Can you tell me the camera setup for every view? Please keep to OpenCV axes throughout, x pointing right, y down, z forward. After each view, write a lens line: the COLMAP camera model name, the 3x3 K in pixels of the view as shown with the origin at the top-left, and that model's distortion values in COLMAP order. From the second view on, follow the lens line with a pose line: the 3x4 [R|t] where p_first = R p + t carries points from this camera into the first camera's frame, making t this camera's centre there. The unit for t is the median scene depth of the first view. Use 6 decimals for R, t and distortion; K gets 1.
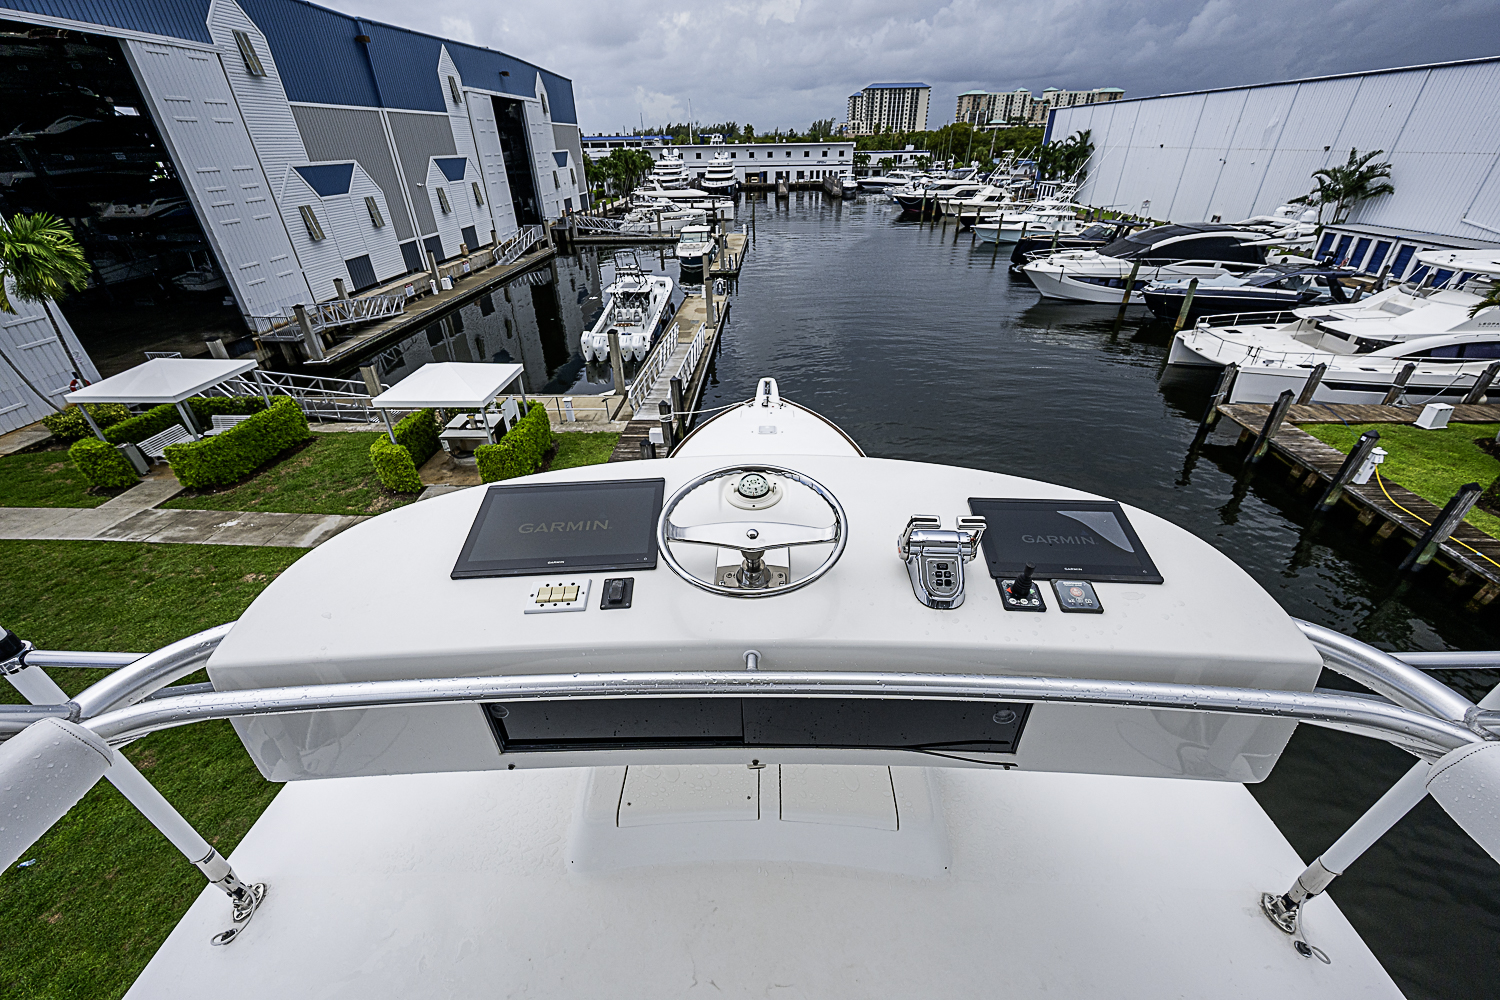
lens RADIAL K [[586.6, 0, 751.9], [0, 586.6, 502.0], [0, 0, 1]] dist [-0.004443, 0.001411]
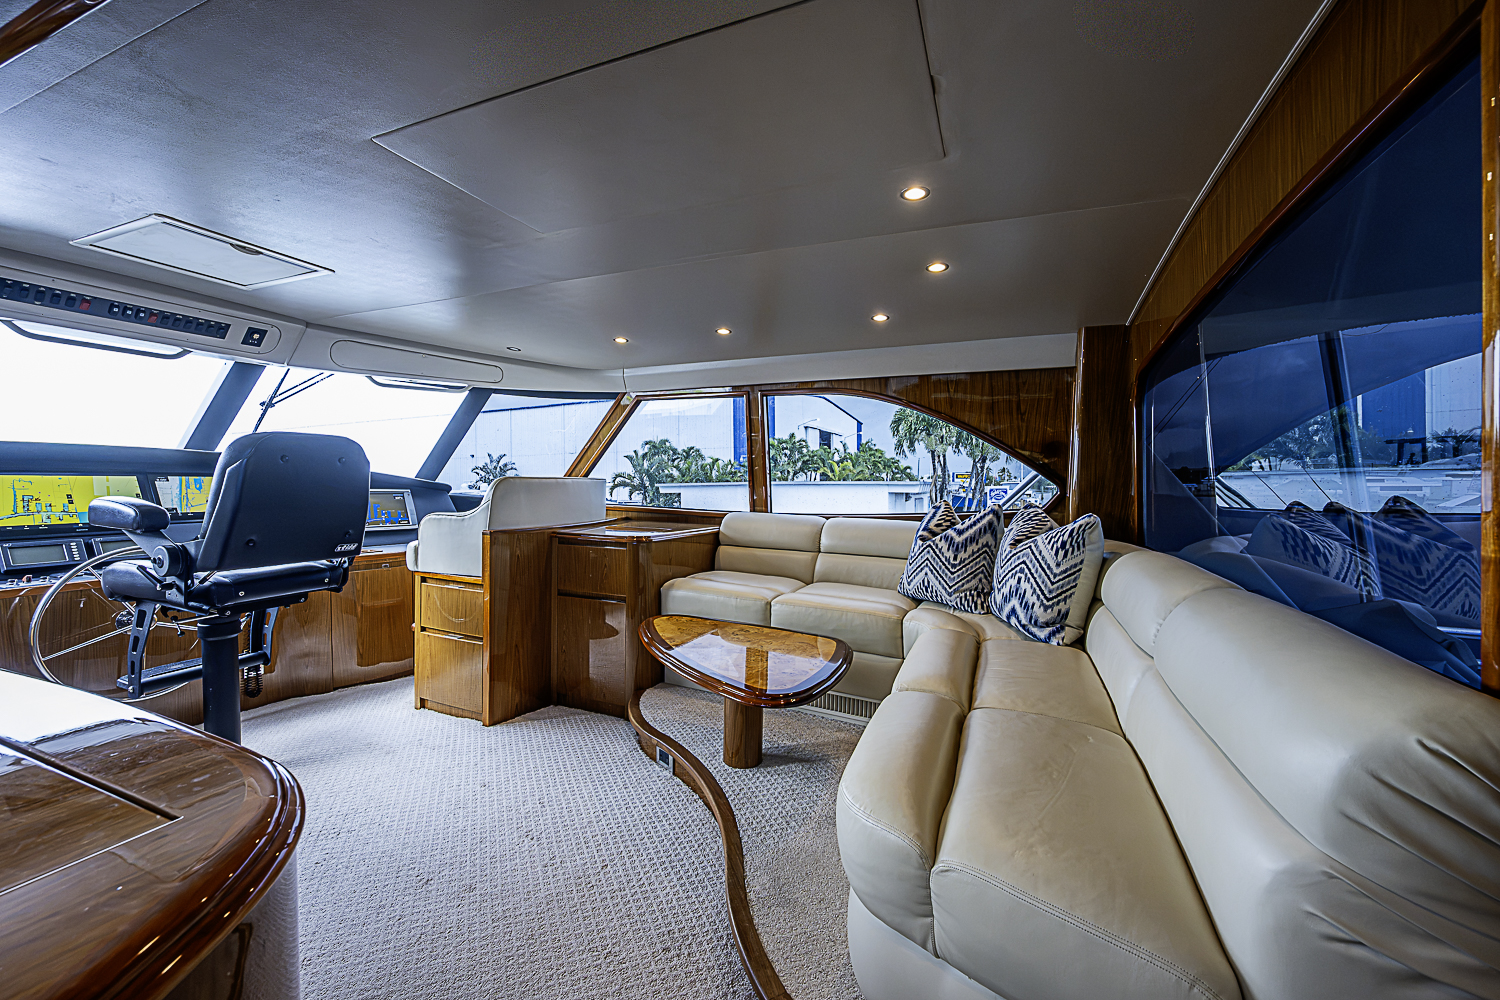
lens RADIAL K [[586.6, 0, 748.0], [0, 586.6, 503.9], [0, 0, 1]] dist [-0.004443, 0.001411]
pose [[0.400145, -0.021424, 0.916201, -0.024255], [0.480518, 0.856191, -0.189843, 0.070196], [-0.780376, 0.516216, 0.352895, 0.068004]]
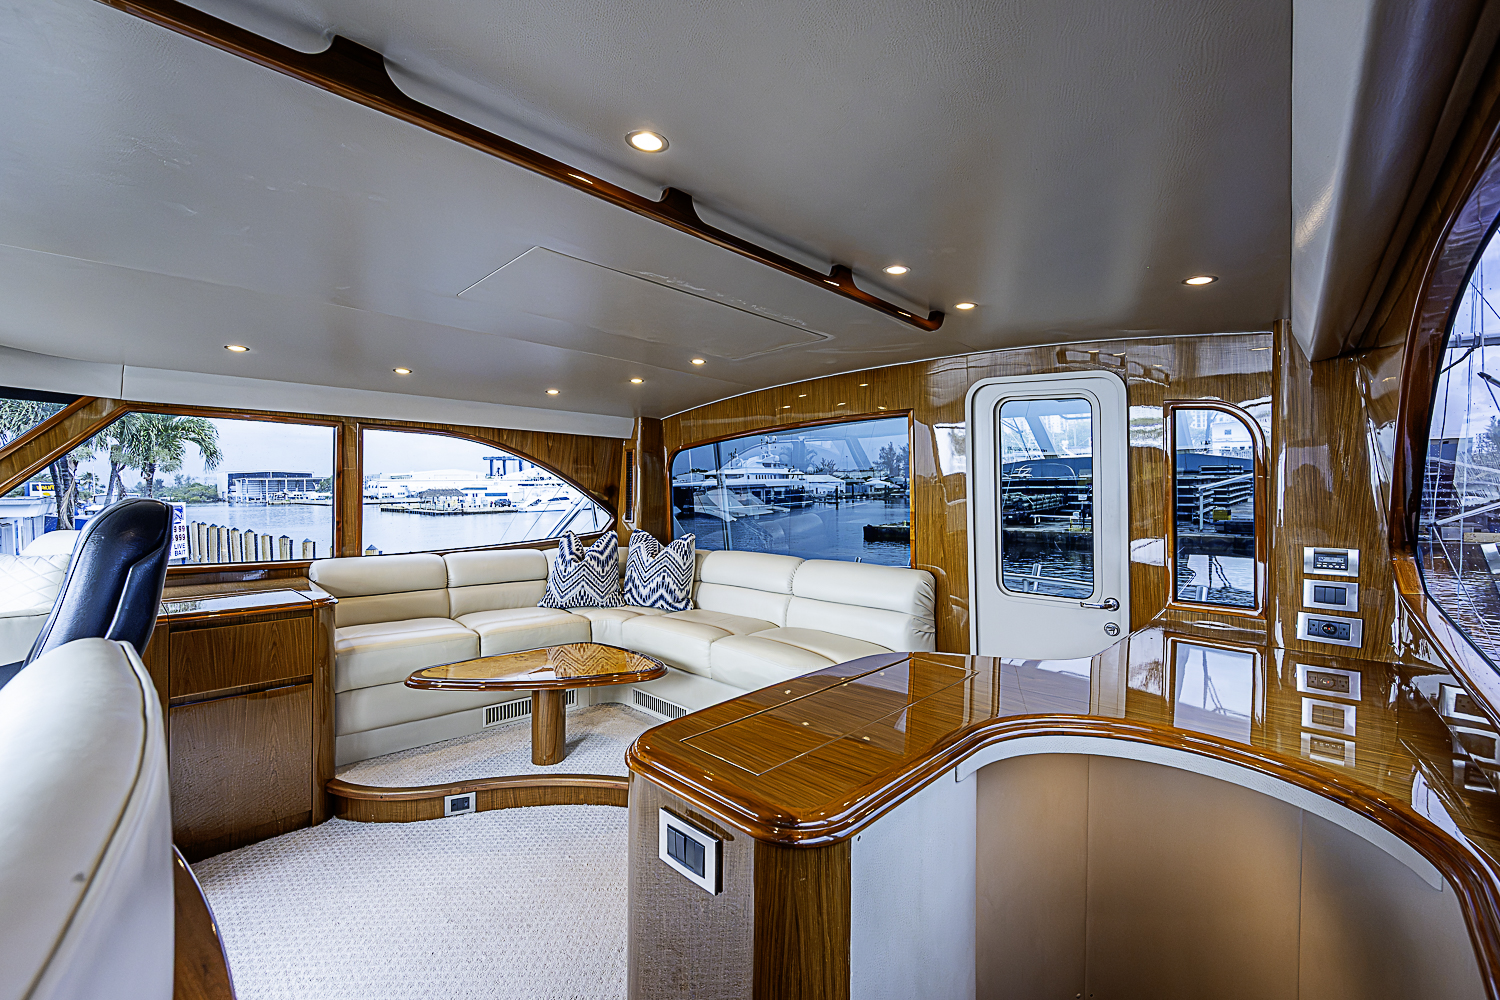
lens RADIAL K [[631.2, 0, 740.8], [0, 631.2, 481.3], [0, 0, 1]] dist [0.005520, -0.003623]
pose [[-0.720462, 0.025869, 0.693011, -0.036846], [0.380971, 0.849774, 0.364342, 0.044035], [-0.579478, 0.526512, -0.622085, 0.103925]]
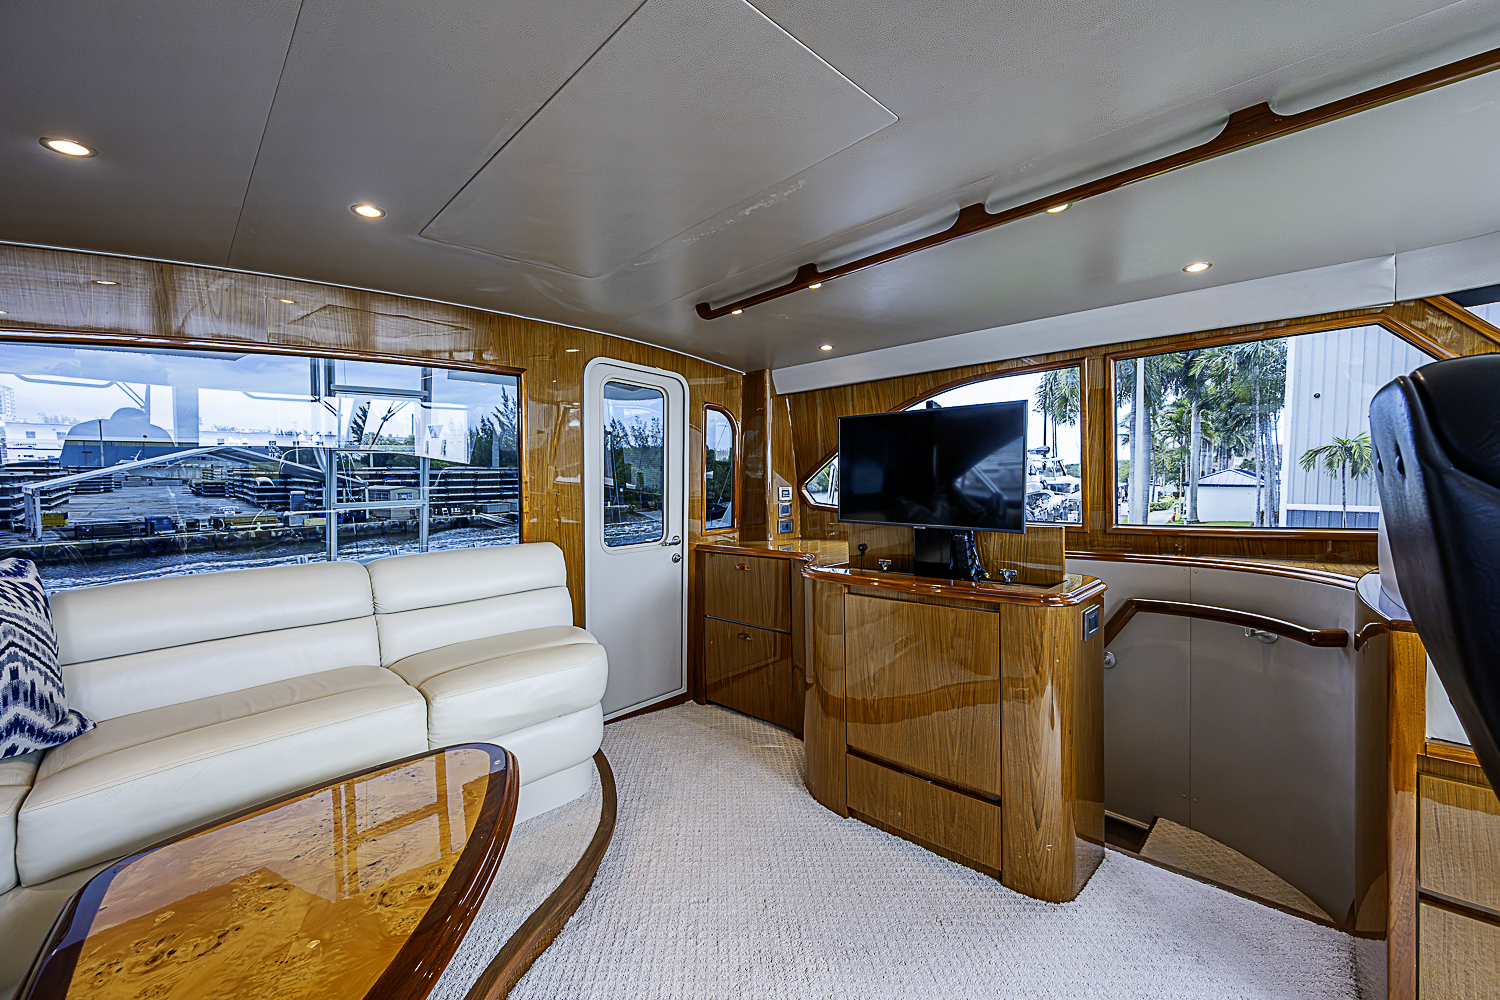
lens RADIAL K [[586.6, 0, 759.4], [0, 586.6, 500.3], [0, 0, 1]] dist [-0.004443, 0.001411]
pose [[-0.682501, 0.054080, -0.728881, 0.015109], [-0.366753, 0.837276, 0.405538, 0.047428], [0.632206, 0.544100, -0.551608, 0.100718]]
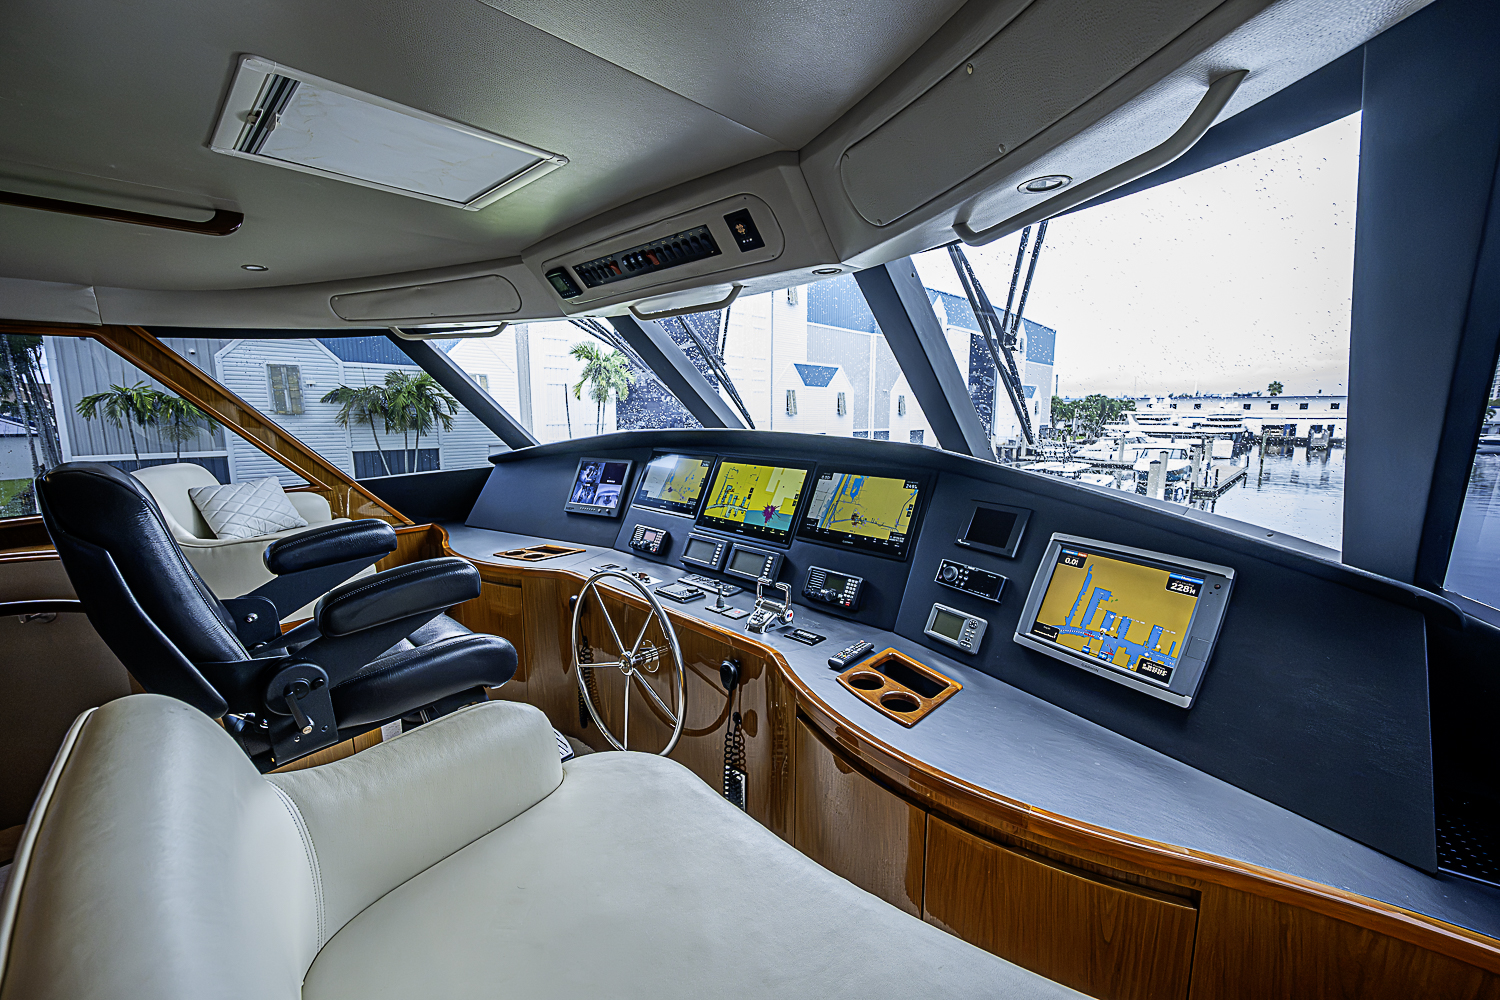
lens RADIAL K [[586.6, 0, 753.8], [0, 586.6, 498.9], [0, 0, 1]] dist [-0.004443, 0.001411]
pose [[0.745805, 0.112291, -0.656632, 0.029988], [-0.357753, 0.899003, -0.252598, 0.042511], [0.561950, 0.423301, 0.710653, 0.101453]]
